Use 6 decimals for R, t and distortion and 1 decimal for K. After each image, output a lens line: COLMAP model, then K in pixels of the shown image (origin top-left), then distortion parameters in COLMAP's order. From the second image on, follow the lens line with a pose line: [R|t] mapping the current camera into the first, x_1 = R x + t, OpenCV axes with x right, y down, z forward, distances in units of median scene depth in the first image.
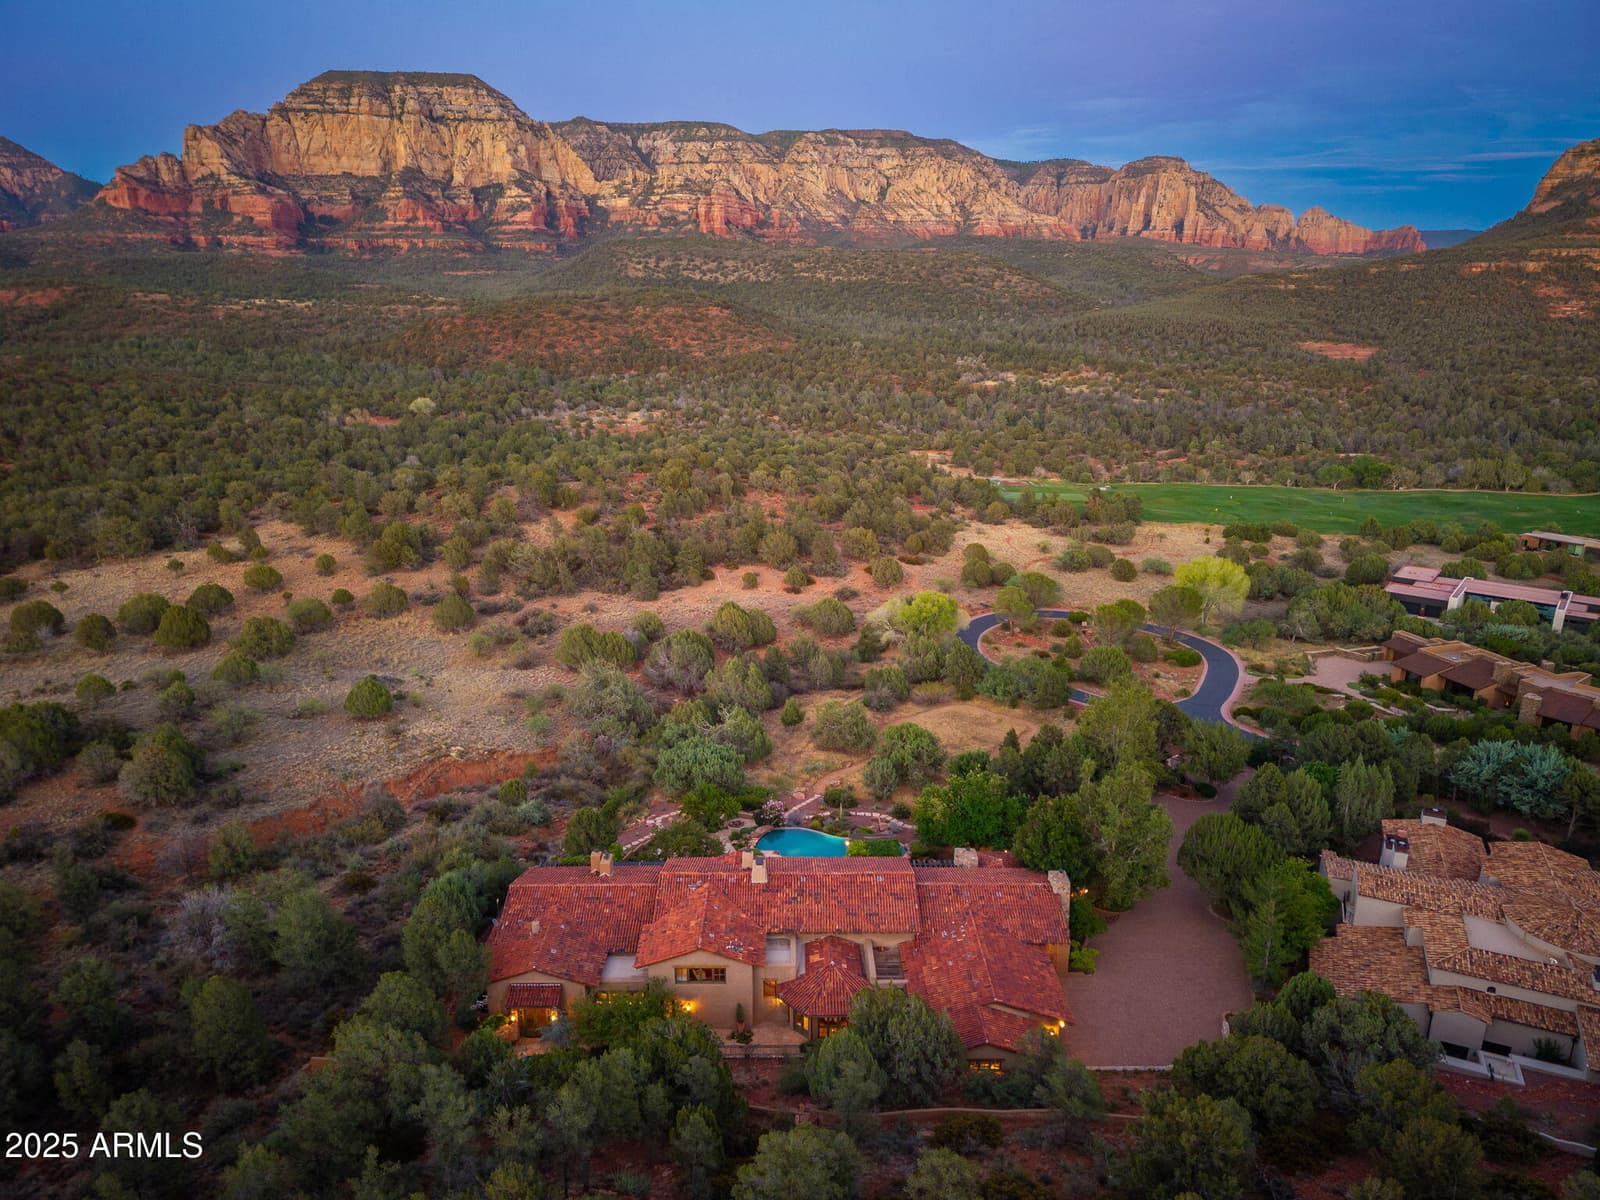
lens RADIAL K [[1057.5, 0, 802.0], [0, 1057.5, 602.1], [0, 0, 1]] dist [0.049921, -0.036096]
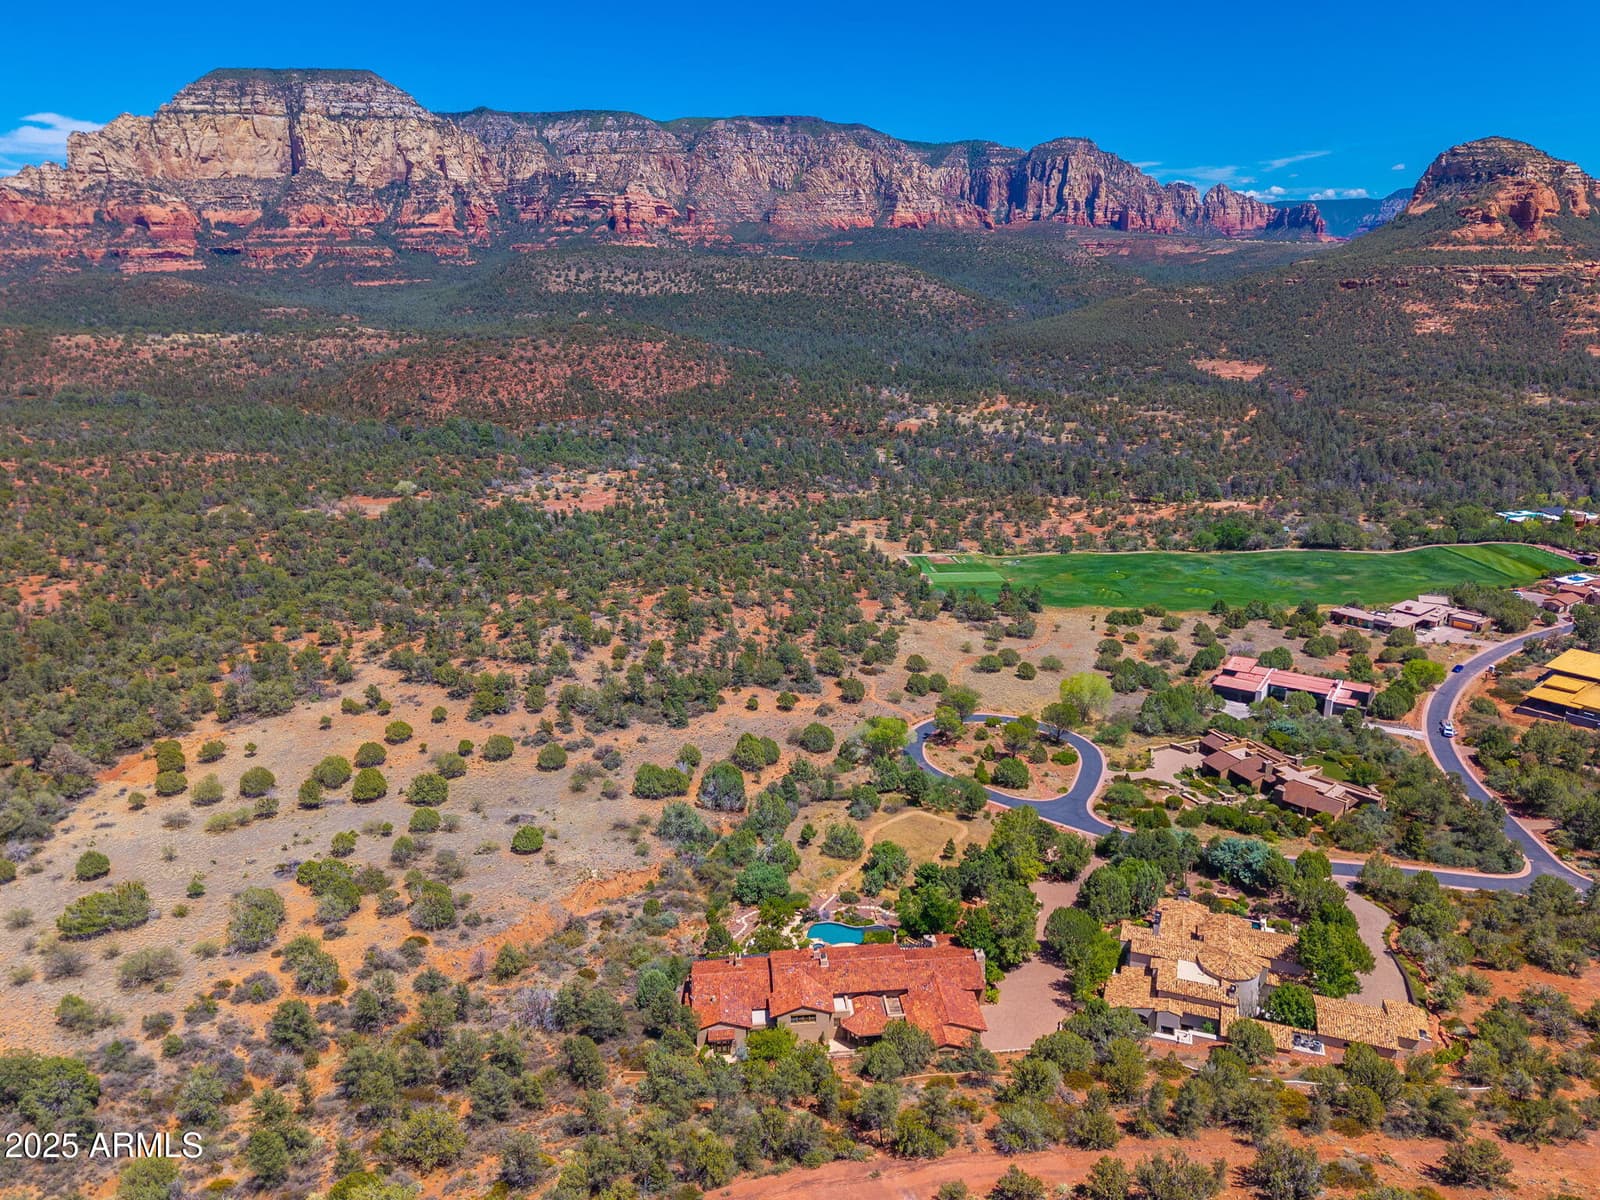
lens RADIAL K [[1081.6, 0, 800.0], [0, 1081.6, 600.0], [0, 0, 1]] dist [0.054502, -0.045937]
pose [[0.996938, -0.042364, 0.065719, -0.004676], [0.041614, 0.999052, 0.012749, -0.010692], [-0.066197, -0.009975, 0.997757, -0.023961]]
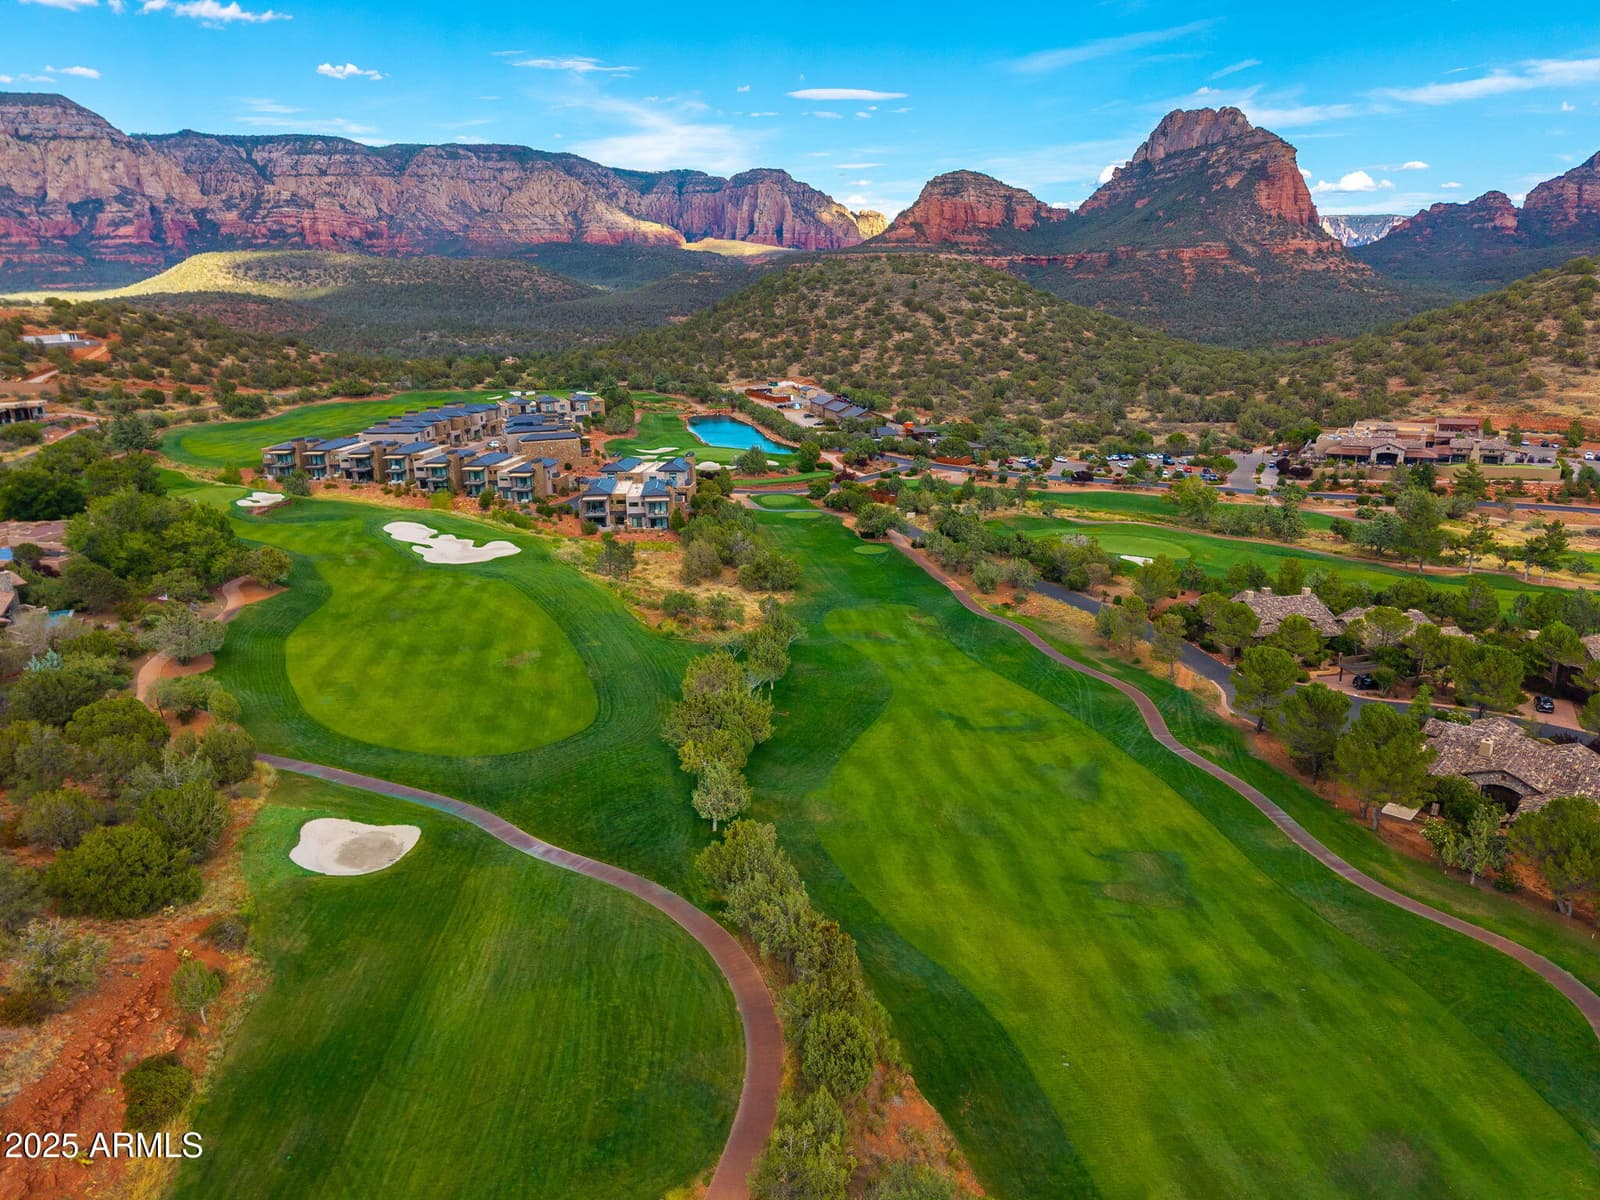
lens RADIAL K [[1070.1, 0, 753.5], [0, 1070.1, 583.5], [0, 0, 1]] dist [0.091535, -0.059743]
pose [[0.971451, -0.093105, 0.218206, 0.067203], [0.098073, 0.995107, -0.012026, 0.054676], [-0.216018, 0.033083, 0.975829, -0.170291]]
